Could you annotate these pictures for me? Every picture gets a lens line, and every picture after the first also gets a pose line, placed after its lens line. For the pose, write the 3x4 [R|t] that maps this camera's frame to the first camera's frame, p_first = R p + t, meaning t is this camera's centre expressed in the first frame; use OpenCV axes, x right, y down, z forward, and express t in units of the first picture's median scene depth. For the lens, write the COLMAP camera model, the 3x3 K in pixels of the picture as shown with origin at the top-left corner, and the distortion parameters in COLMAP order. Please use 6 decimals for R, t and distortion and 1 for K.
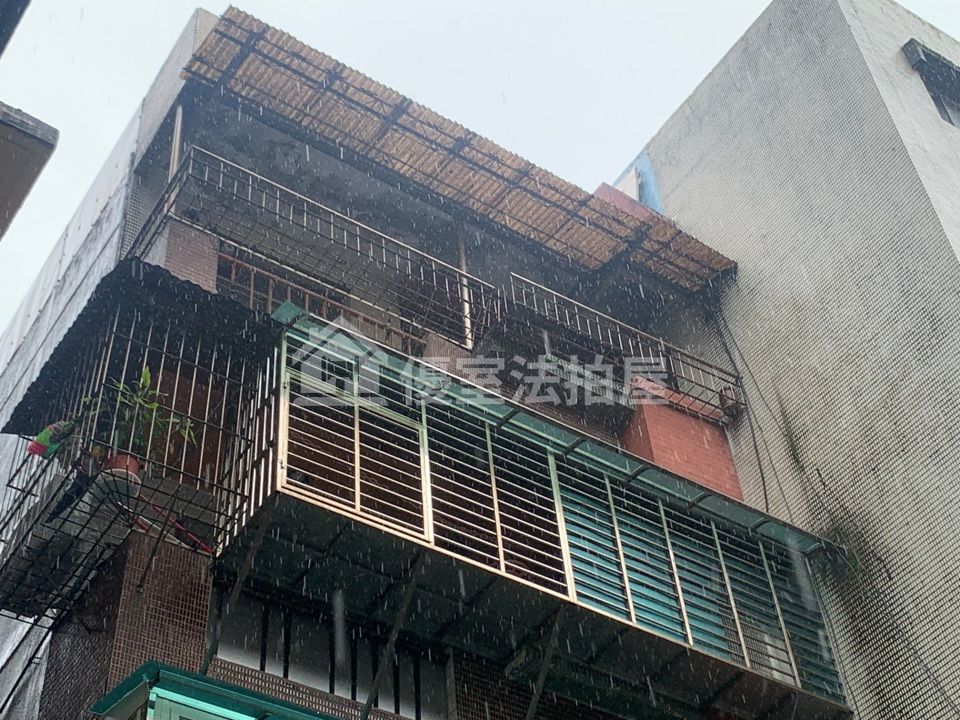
lens RADIAL K [[1499.5, 0, 487.9], [0, 1499.5, 366.1], [0, 0, 1]] dist [0.112139, 0.000000]
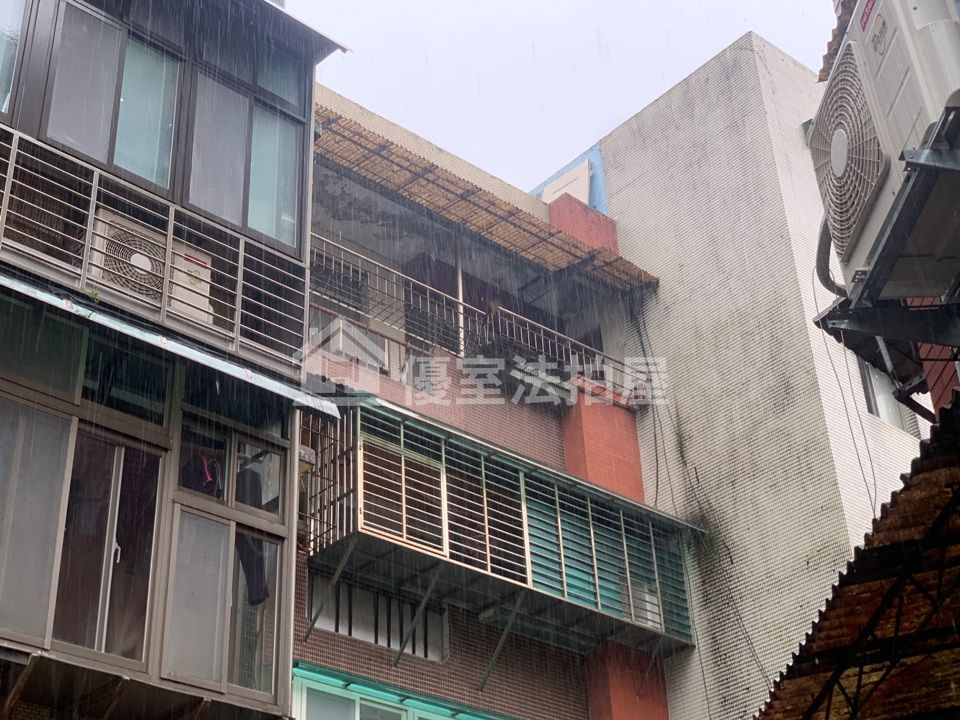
lens RADIAL K [[1499.5, 0, 468.2], [0, 1499.5, 368.5], [0, 0, 1]] dist [0.112139, 0.000000]
pose [[0.992509, 0.089919, 0.082712, -0.151241], [-0.107043, 0.966343, 0.233928, -0.407741], [-0.058893, -0.241030, 0.968729, -0.434366]]
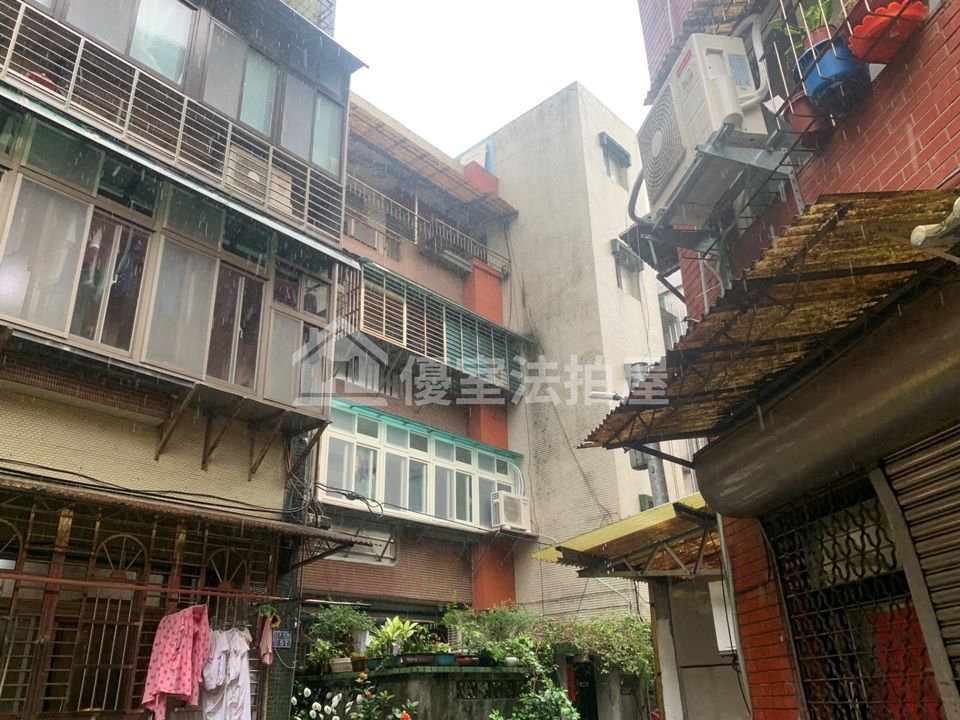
lens RADIAL K [[756.2, 0, 482.5], [0, 756.2, 382.7], [0, 0, 1]] dist [0.057387, -0.057558]
pose [[0.970415, 0.128882, 0.204168, -0.176141], [-0.199139, 0.905391, 0.374980, -0.396136], [-0.136524, -0.404544, 0.904271, -0.418838]]
